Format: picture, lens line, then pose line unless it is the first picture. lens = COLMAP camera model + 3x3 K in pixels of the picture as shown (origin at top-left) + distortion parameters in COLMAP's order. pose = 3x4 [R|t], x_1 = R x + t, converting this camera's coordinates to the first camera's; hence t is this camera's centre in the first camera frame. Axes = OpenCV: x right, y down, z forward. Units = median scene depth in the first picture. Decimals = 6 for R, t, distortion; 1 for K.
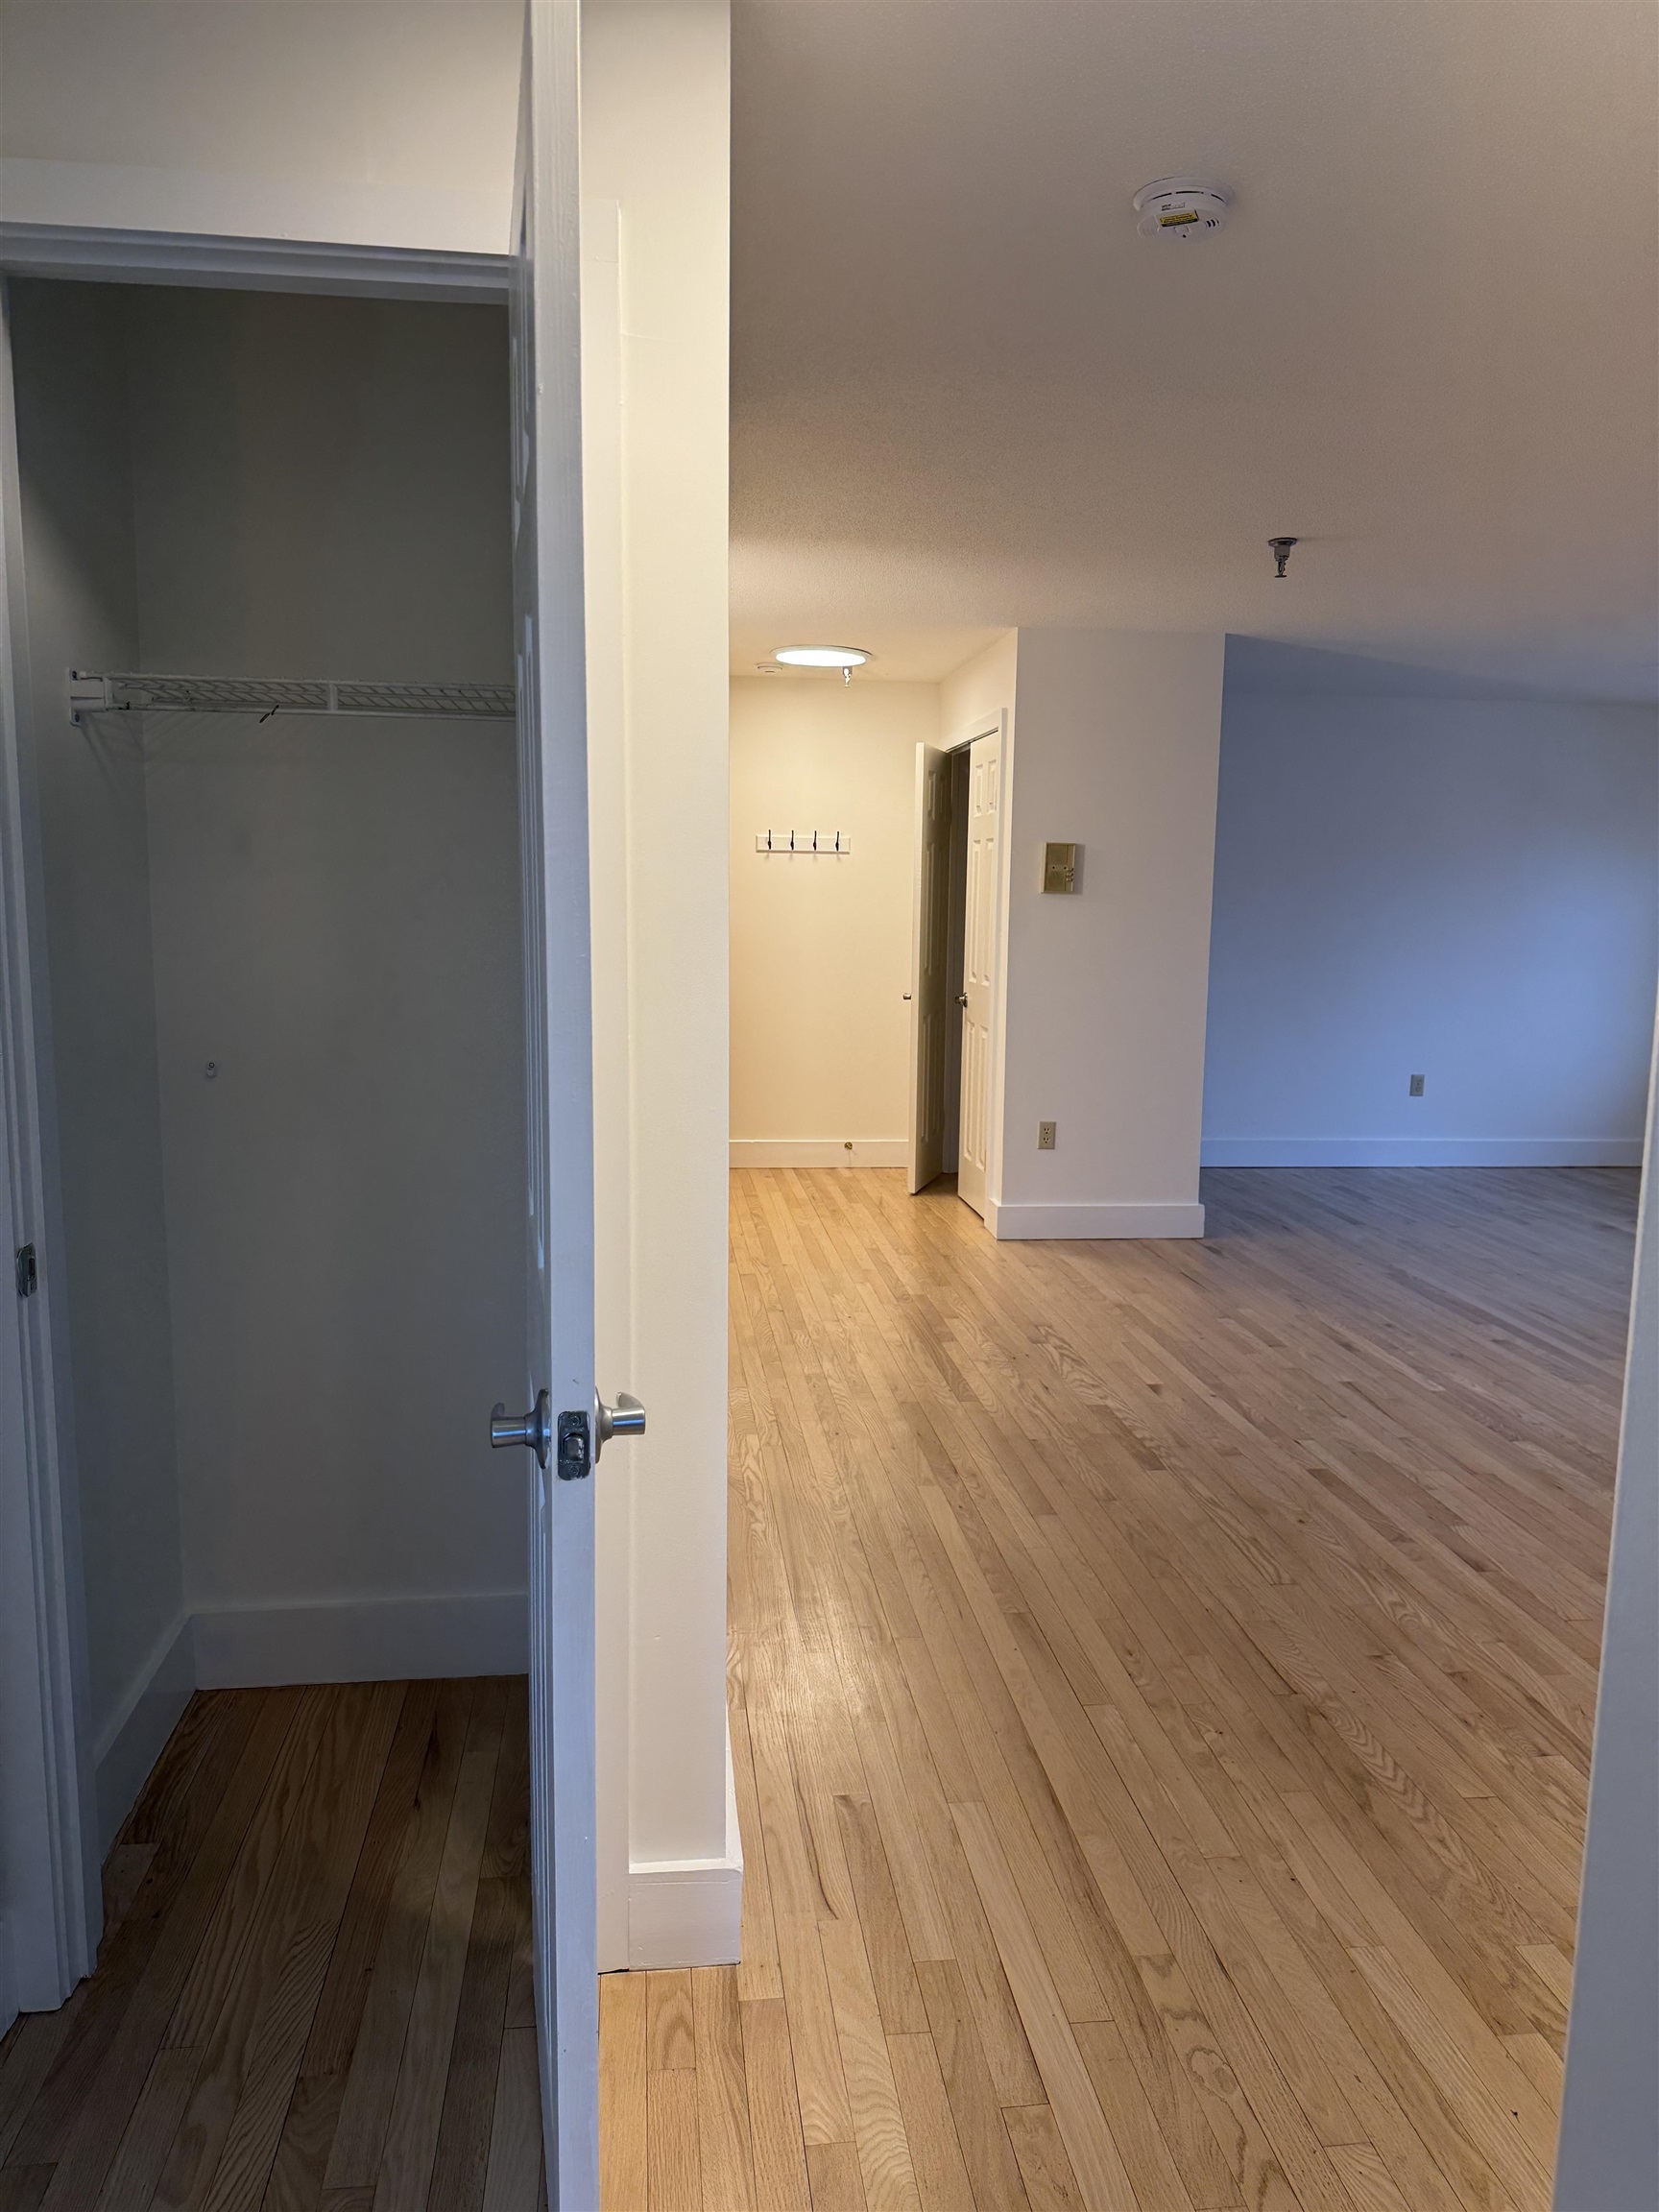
lens RADIAL K [[1555.8, 0, 772.2], [0, 1555.8, 1136.0], [0, 0, 1]] dist [0.049574, -0.067304]
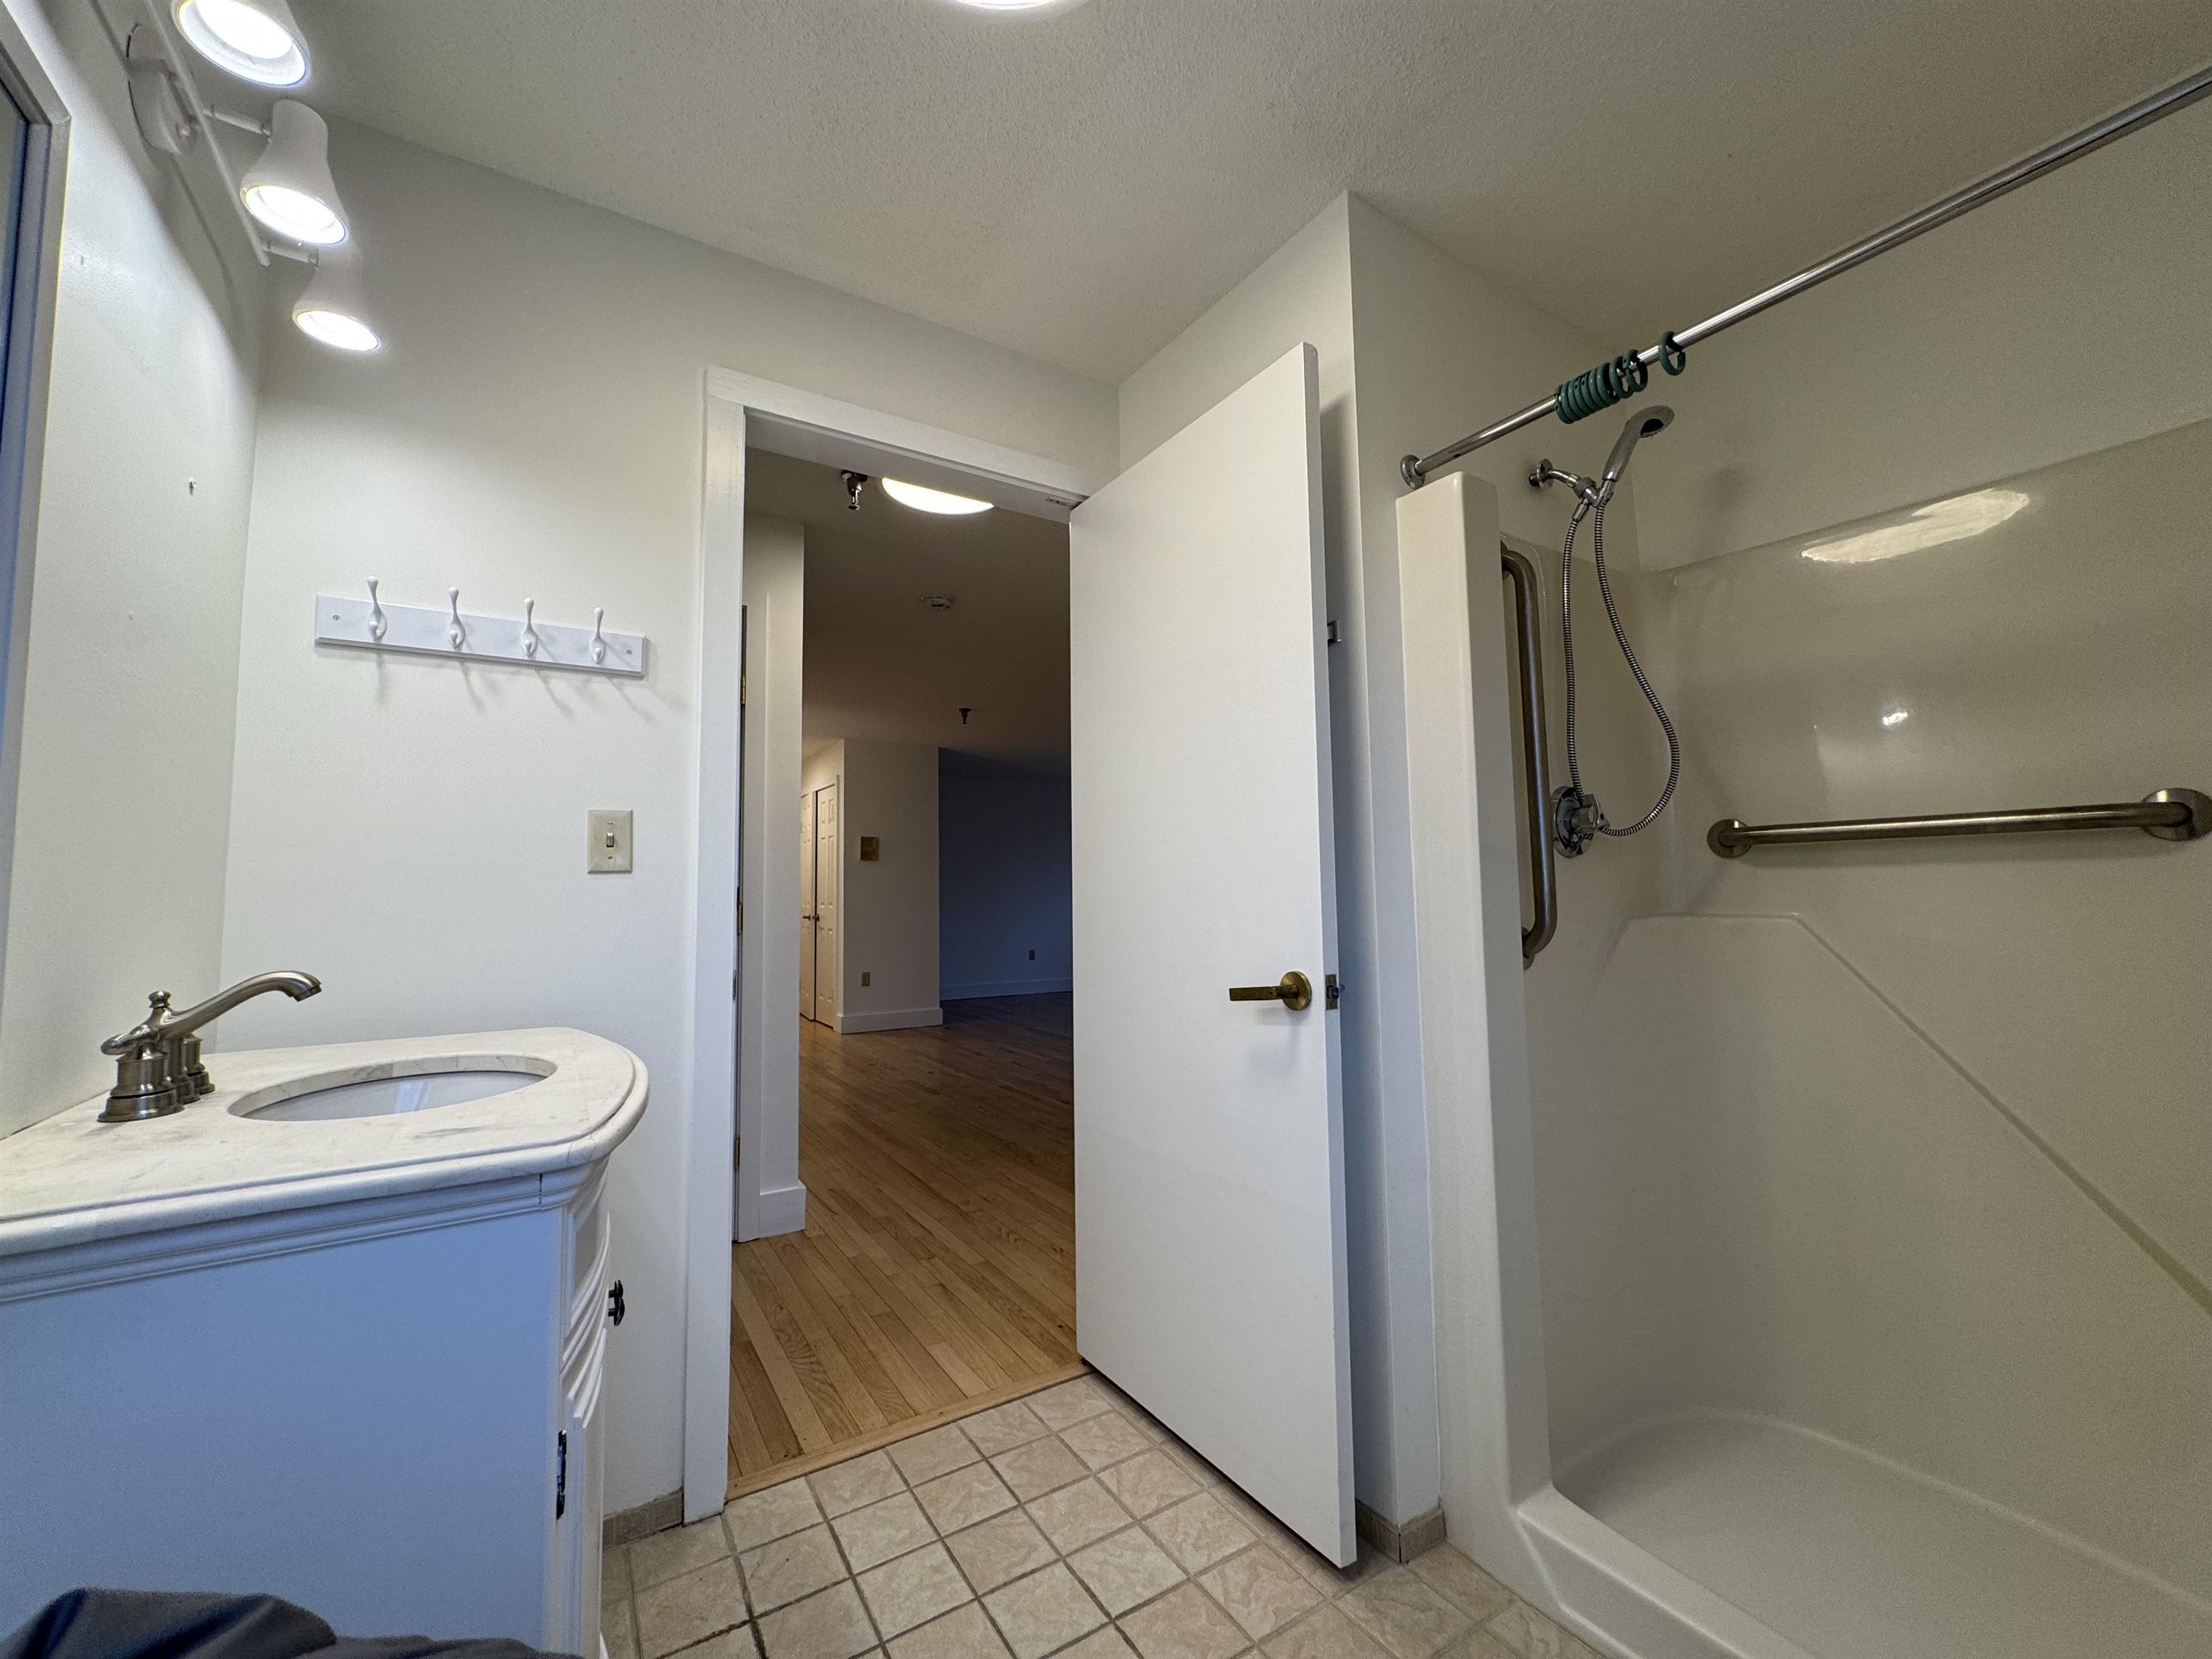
lens RADIAL K [[882.4, 0, 1103.3], [0, 882.4, 830.1], [0, 0, 1]] dist [-0.003261, 0.000243]
pose [[0.889369, 0.012793, 0.457012, -0.162270], [0.090587, 0.974859, -0.203577, 0.156468], [-0.448127, 0.222454, 0.865850, -0.374637]]
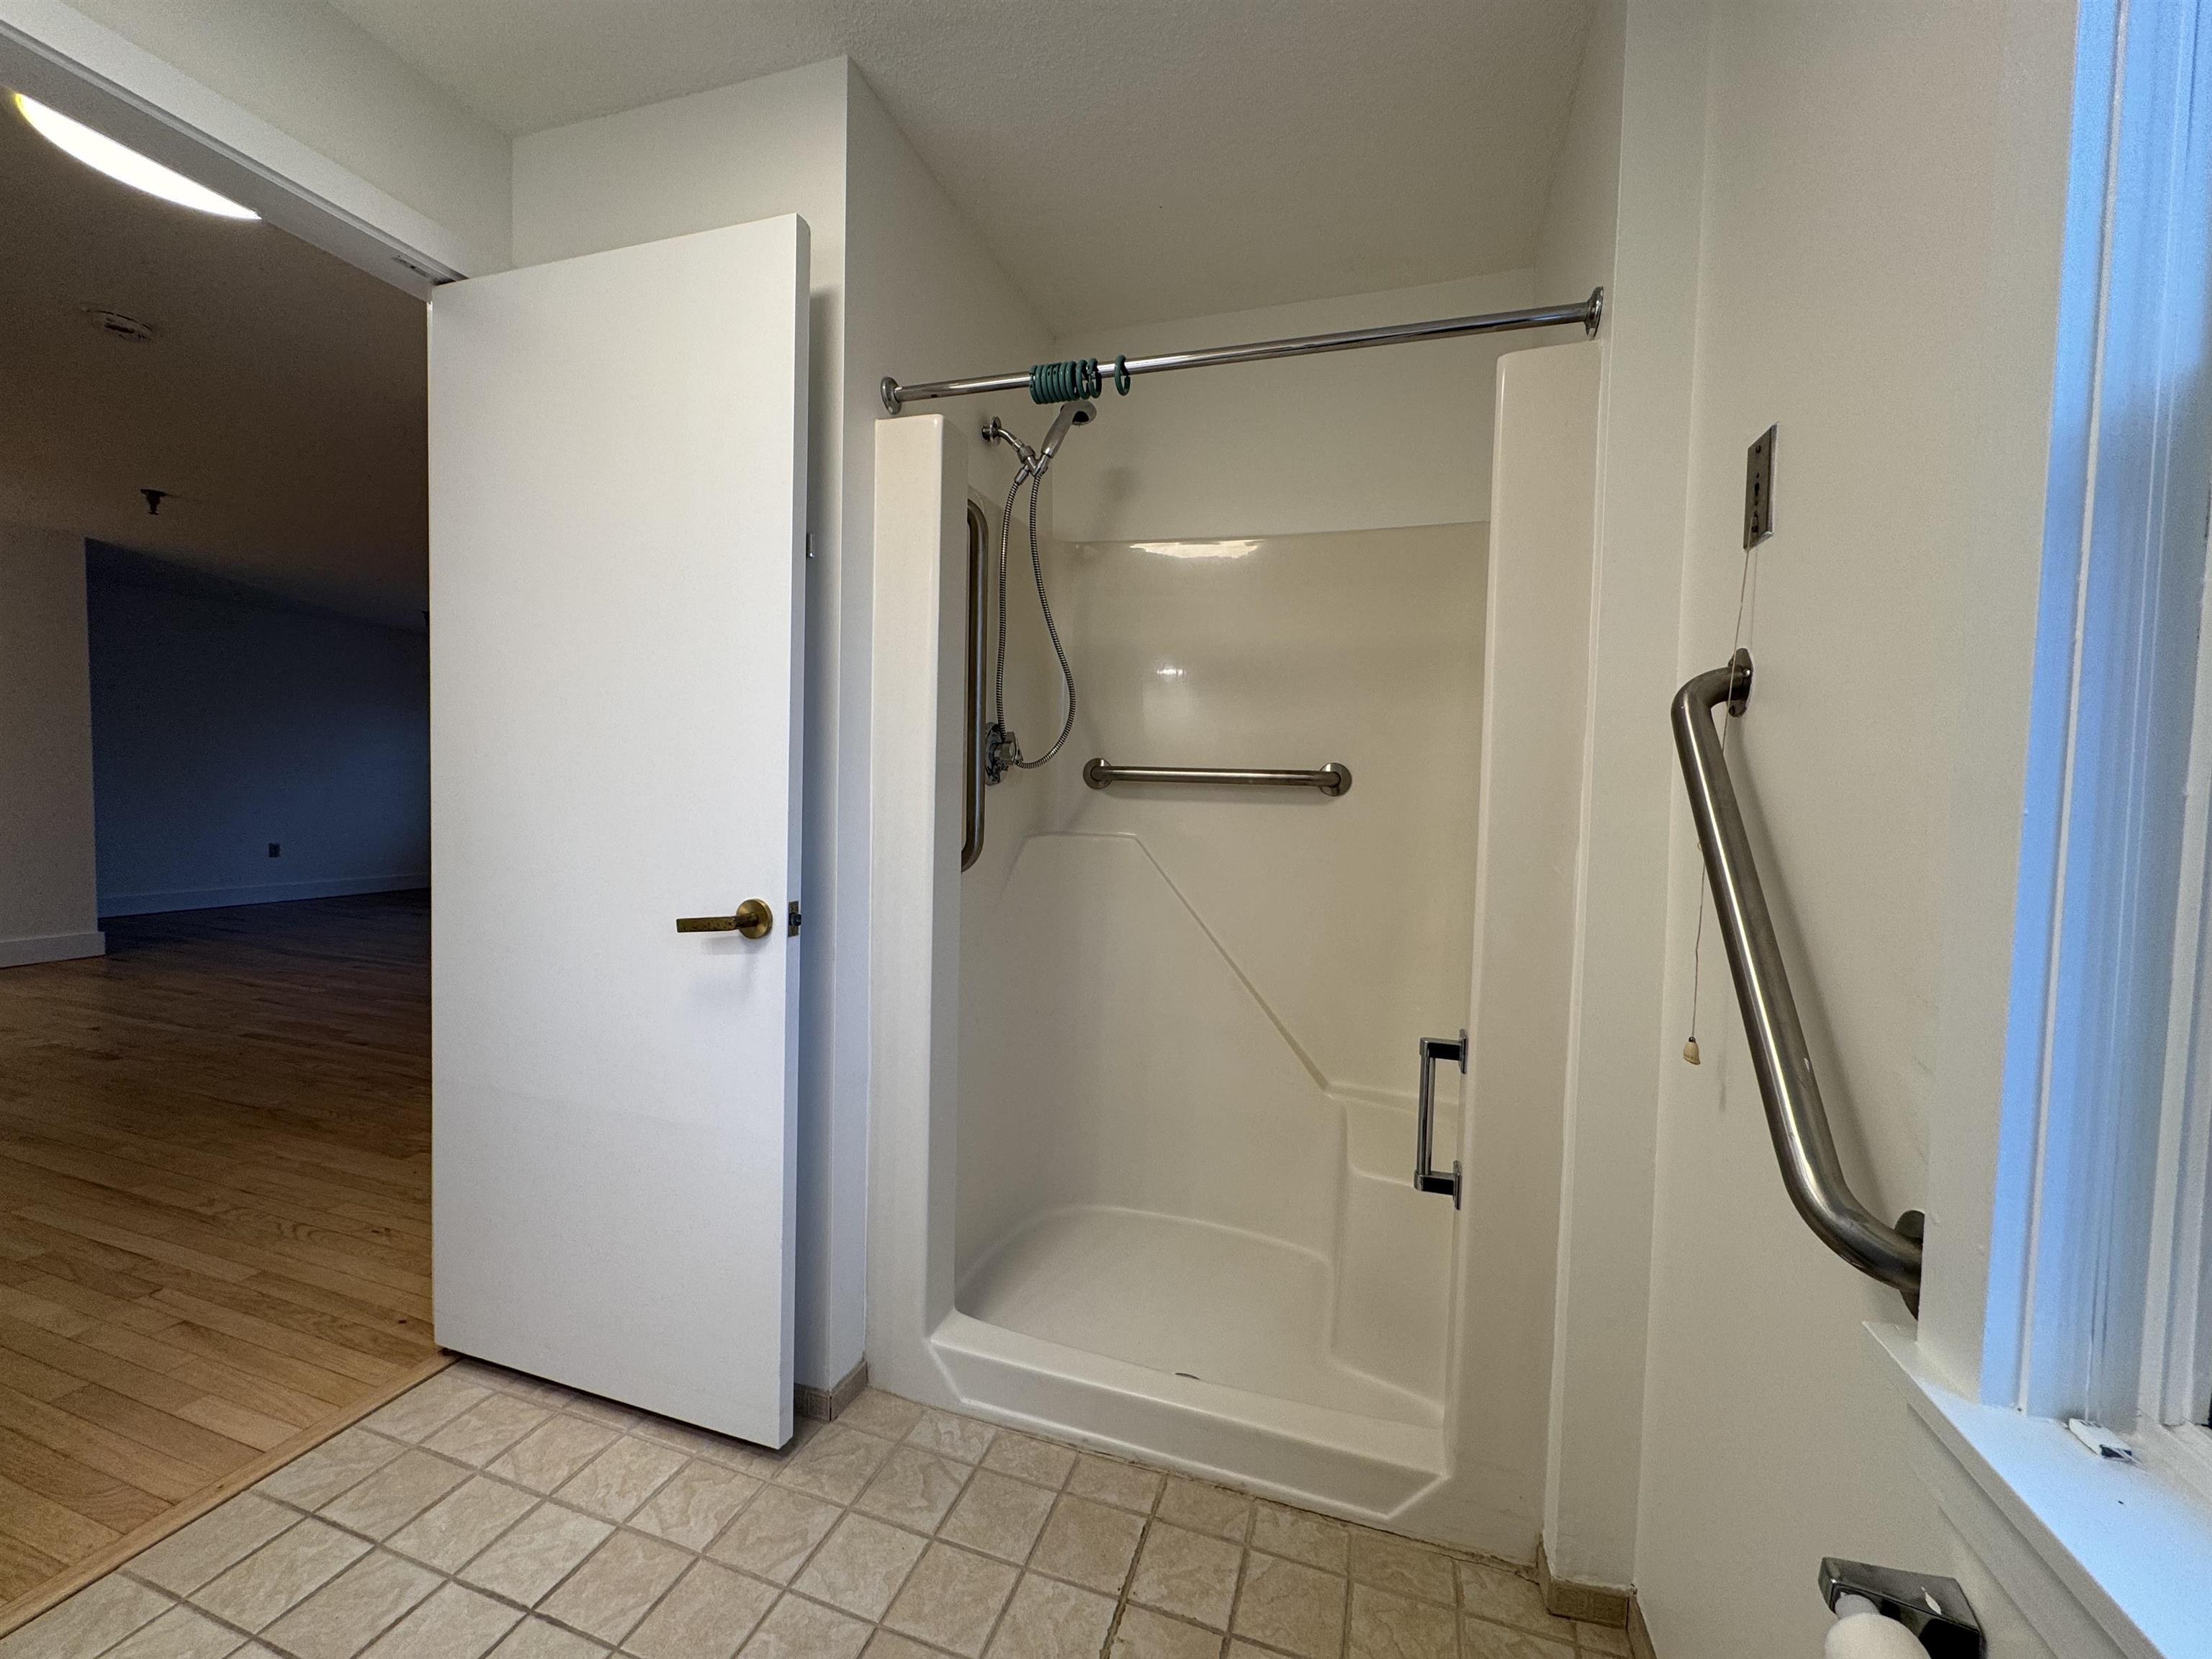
lens RADIAL K [[882.4, 0, 1102.8], [0, 882.4, 830.6], [0, 0, 1]] dist [-0.003261, 0.000243]
pose [[0.397629, -0.042217, 0.916574, -0.199445], [0.114009, 0.993473, -0.003701, 0.130432], [-0.910436, 0.105969, 0.399847, -0.345812]]
